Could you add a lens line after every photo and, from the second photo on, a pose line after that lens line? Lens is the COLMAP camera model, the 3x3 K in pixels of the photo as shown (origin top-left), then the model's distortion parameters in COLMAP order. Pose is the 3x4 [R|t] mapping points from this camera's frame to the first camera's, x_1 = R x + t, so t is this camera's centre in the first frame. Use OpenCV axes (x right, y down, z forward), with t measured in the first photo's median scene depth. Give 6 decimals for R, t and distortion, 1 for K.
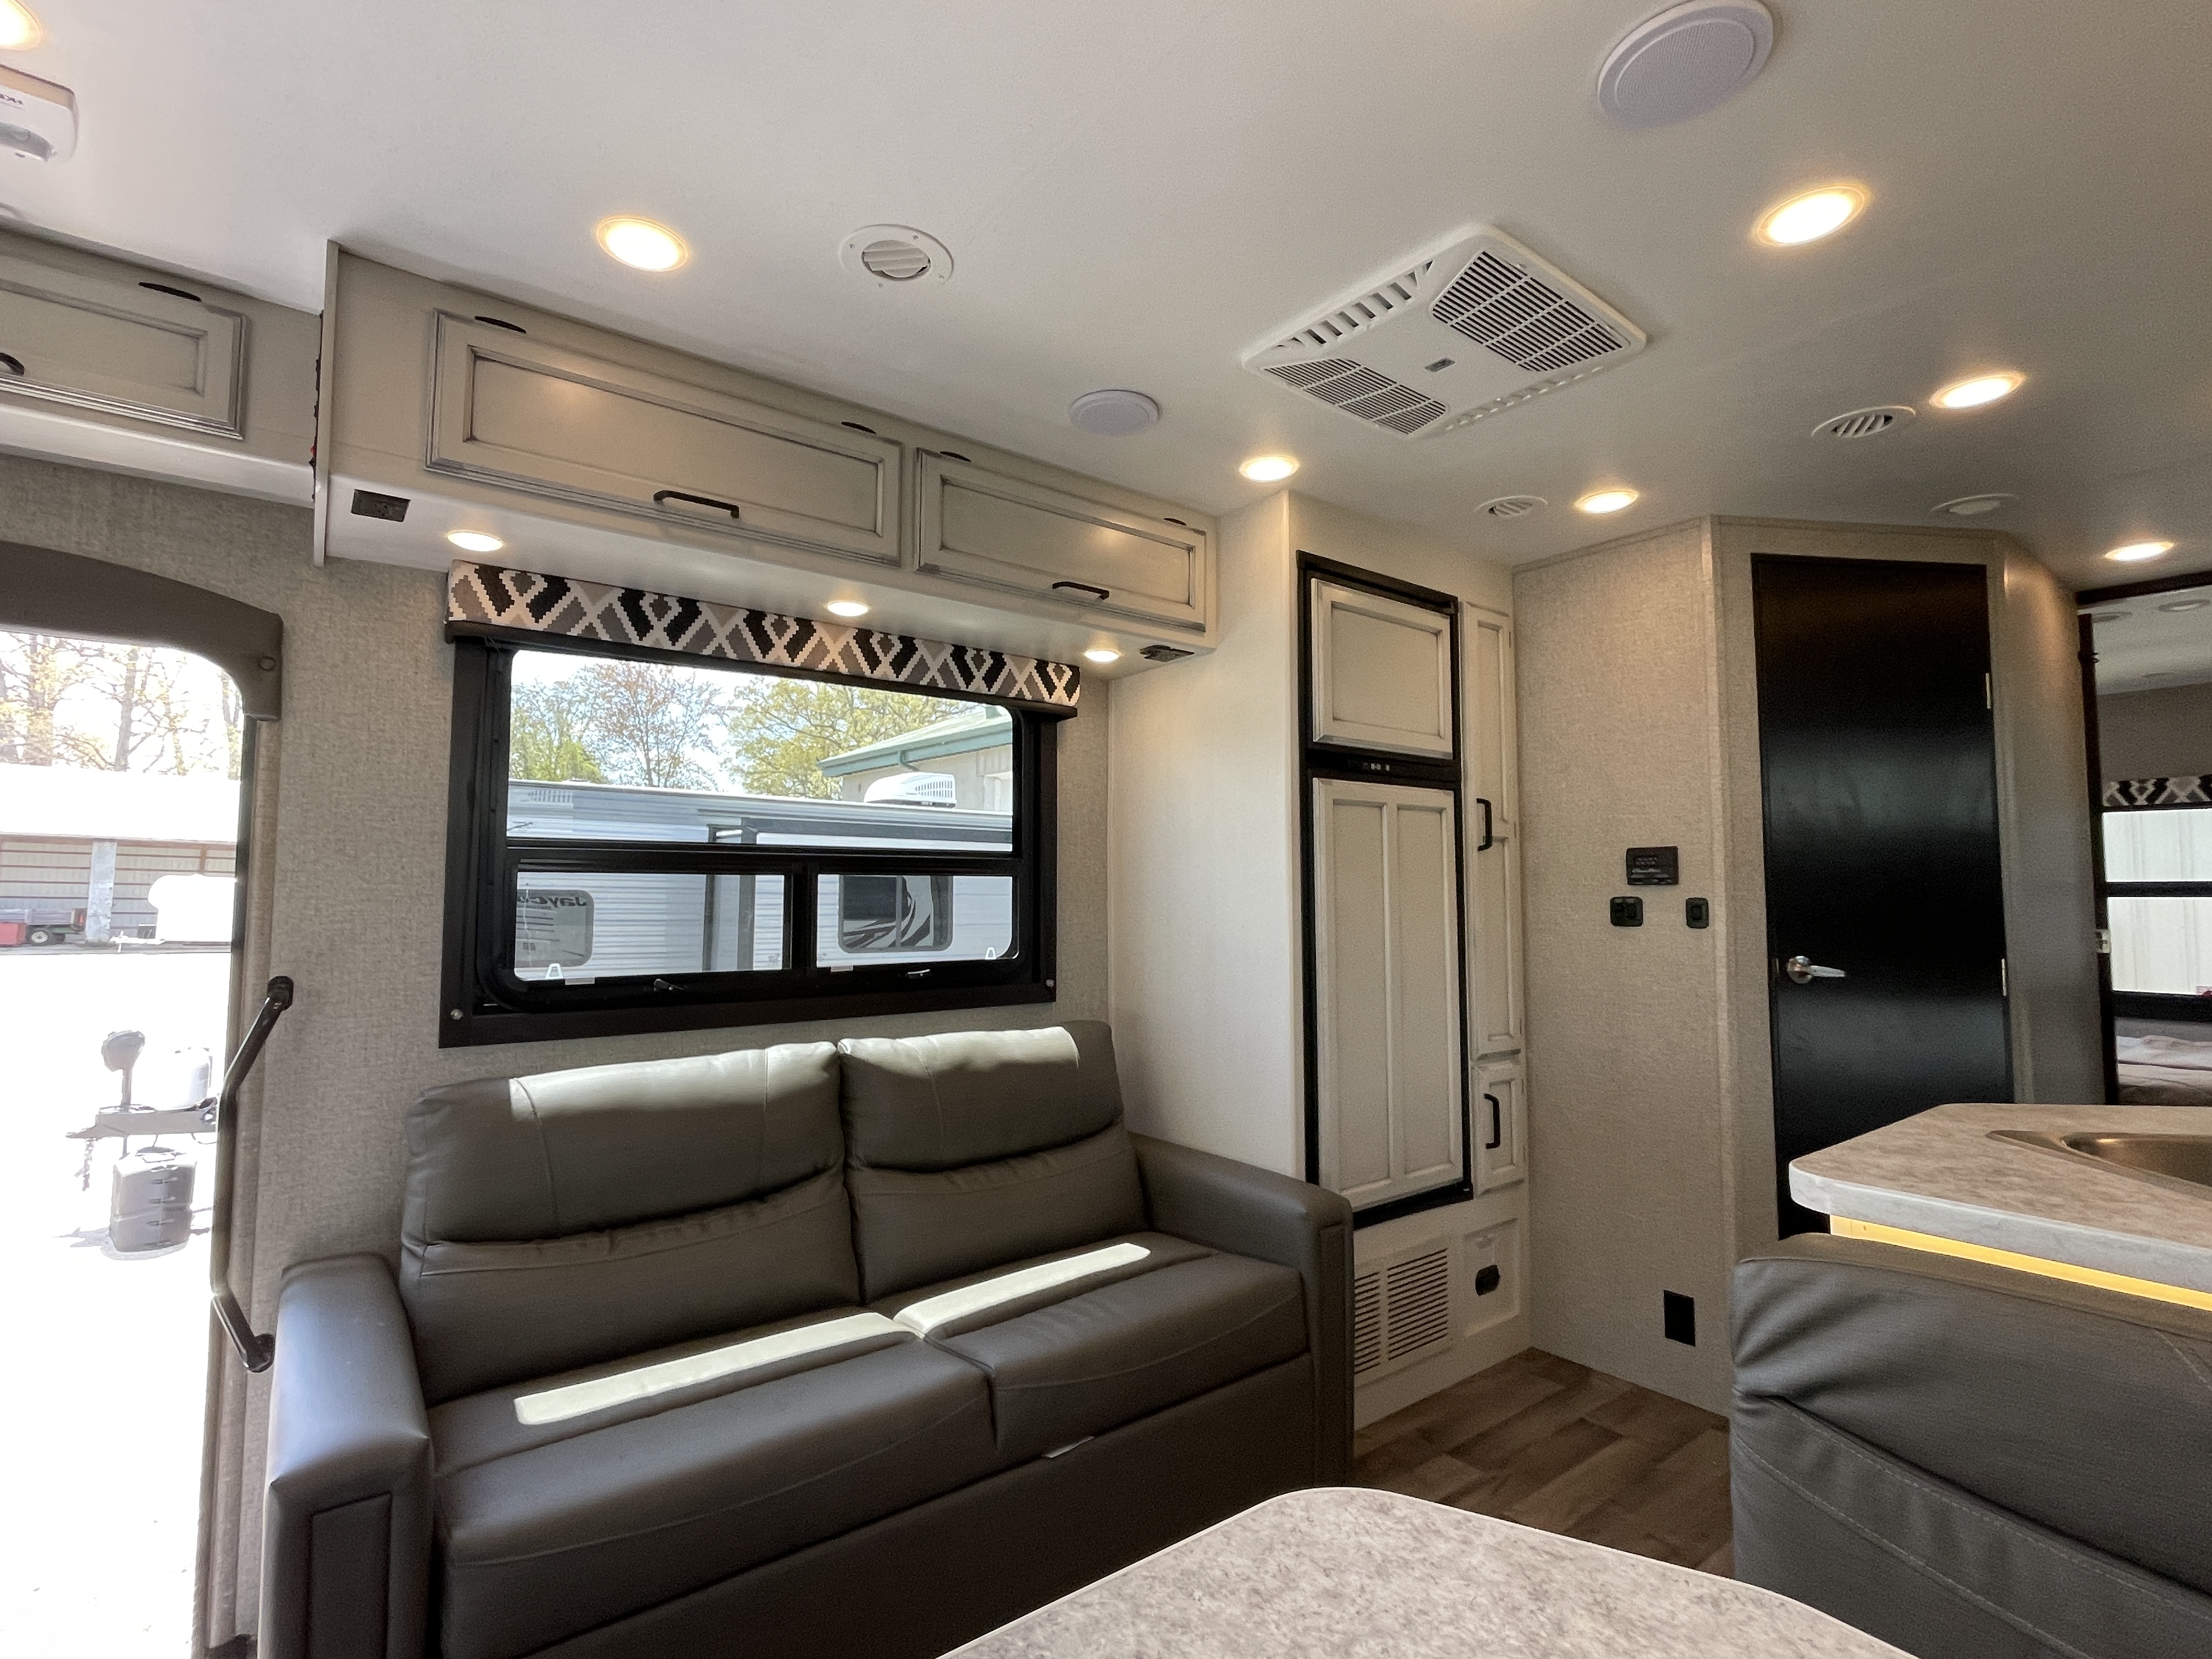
lens RADIAL K [[1038.4, 0, 1097.0], [0, 1038.4, 828.7], [0, 0, 1]] dist [-0.002614, 0.000676]
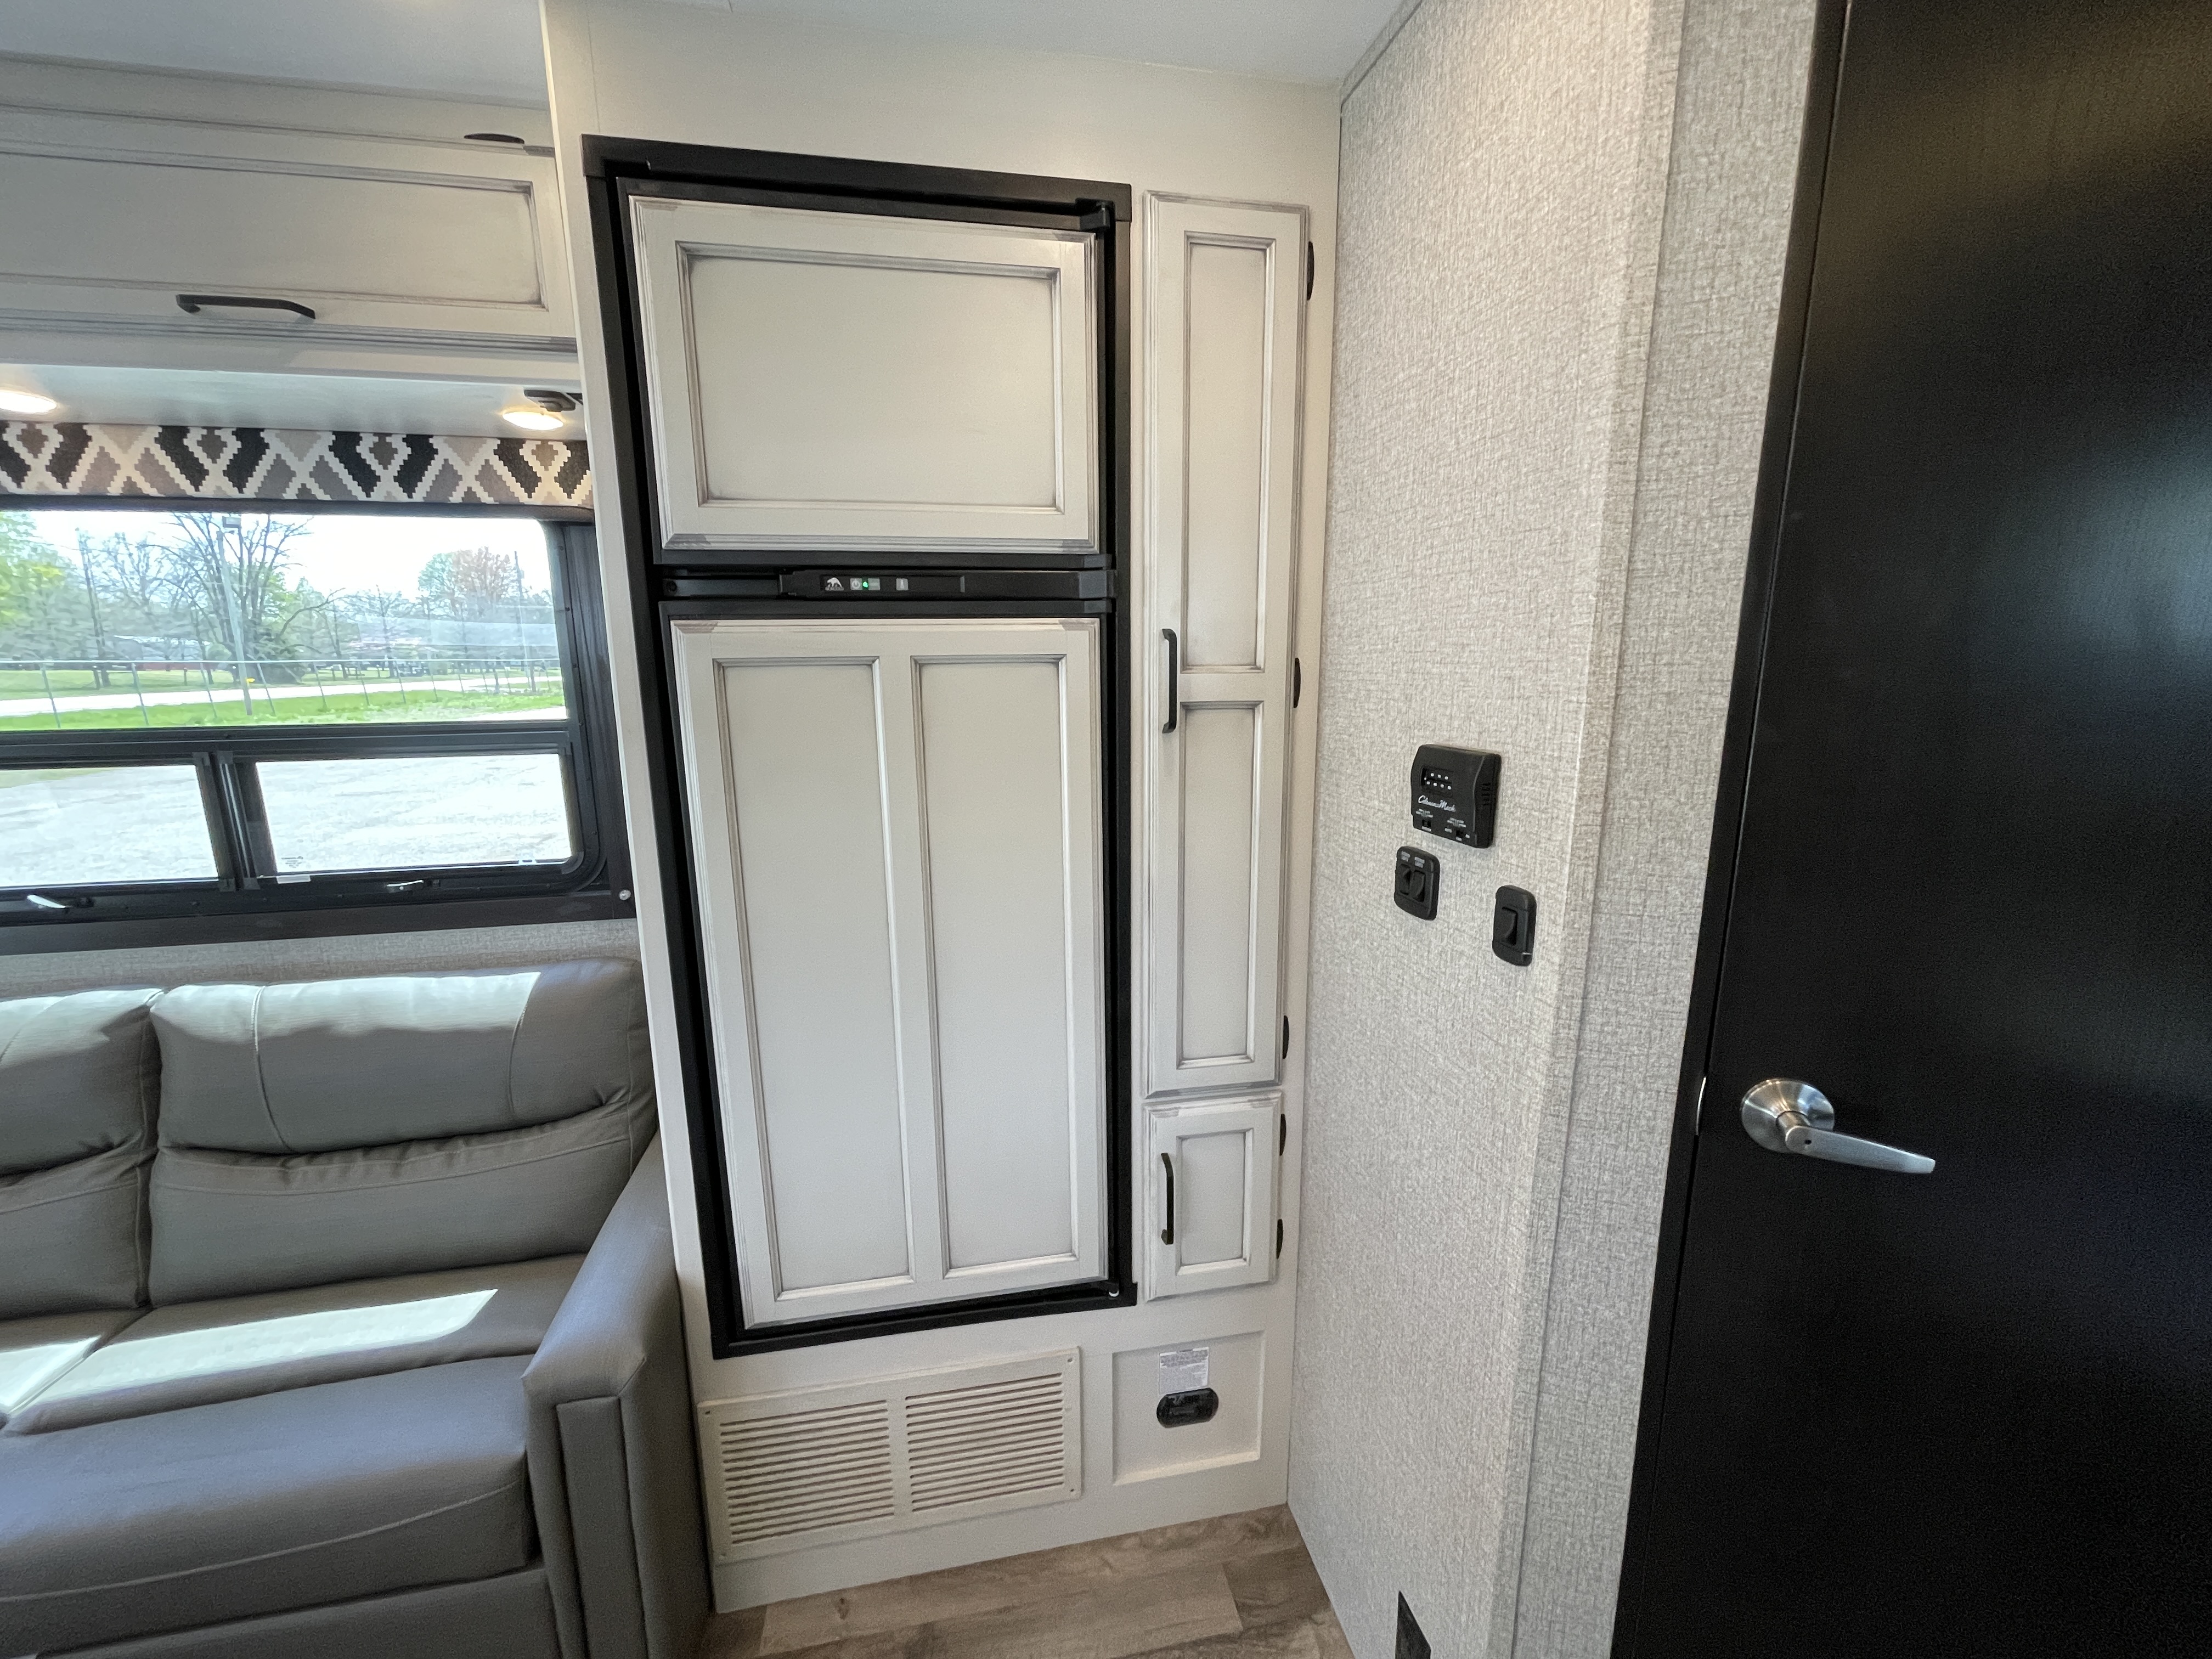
lens RADIAL K [[891.4, 0, 1095.8], [0, 891.4, 831.7], [0, 0, 1]] dist [-0.007996, 0.002799]
pose [[0.898224, 0.074742, -0.433137, 0.562517], [0.038440, 0.968302, 0.246806, -0.044372], [0.437854, -0.238337, 0.866879, 0.618835]]
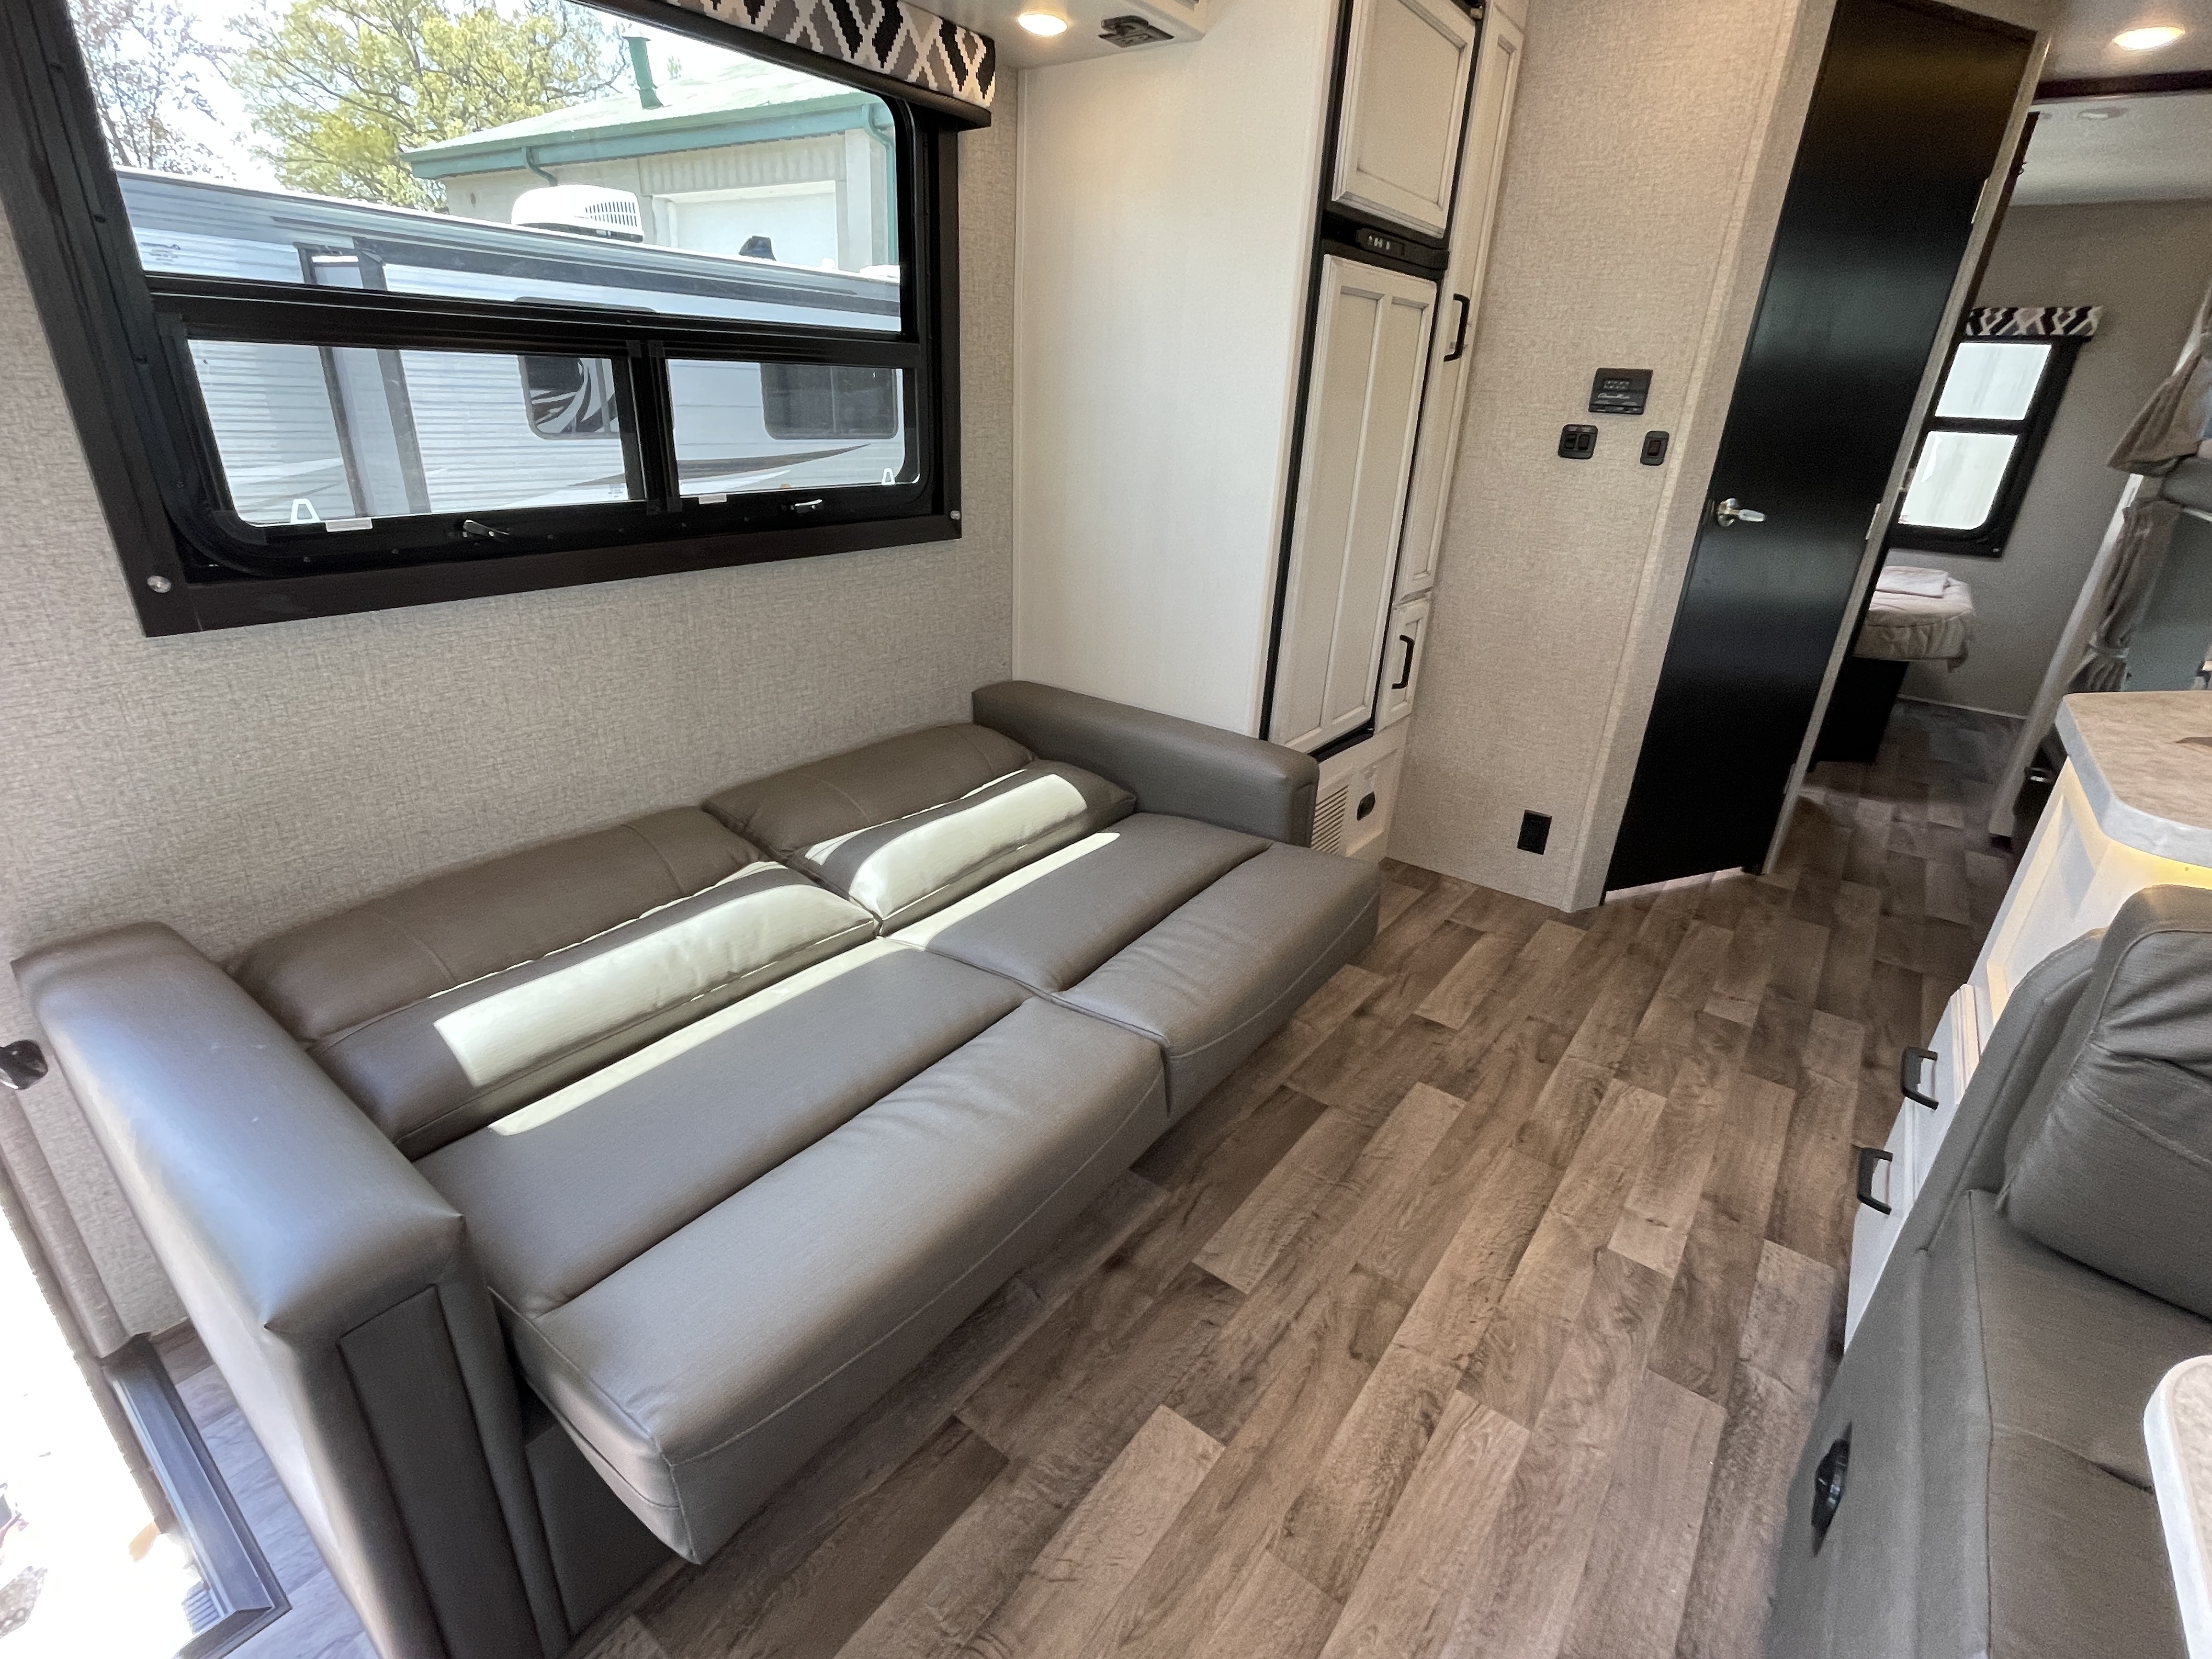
lens RADIAL K [[1038.4, 0, 1097.0], [0, 1038.4, 828.7], [0, 0, 1]] dist [-0.002614, 0.000676]
pose [[0.961857, -0.069656, 0.264537, -0.176685], [-0.060475, 0.888967, 0.453962, -0.008397], [-0.266786, -0.452644, 0.850846, 0.171942]]
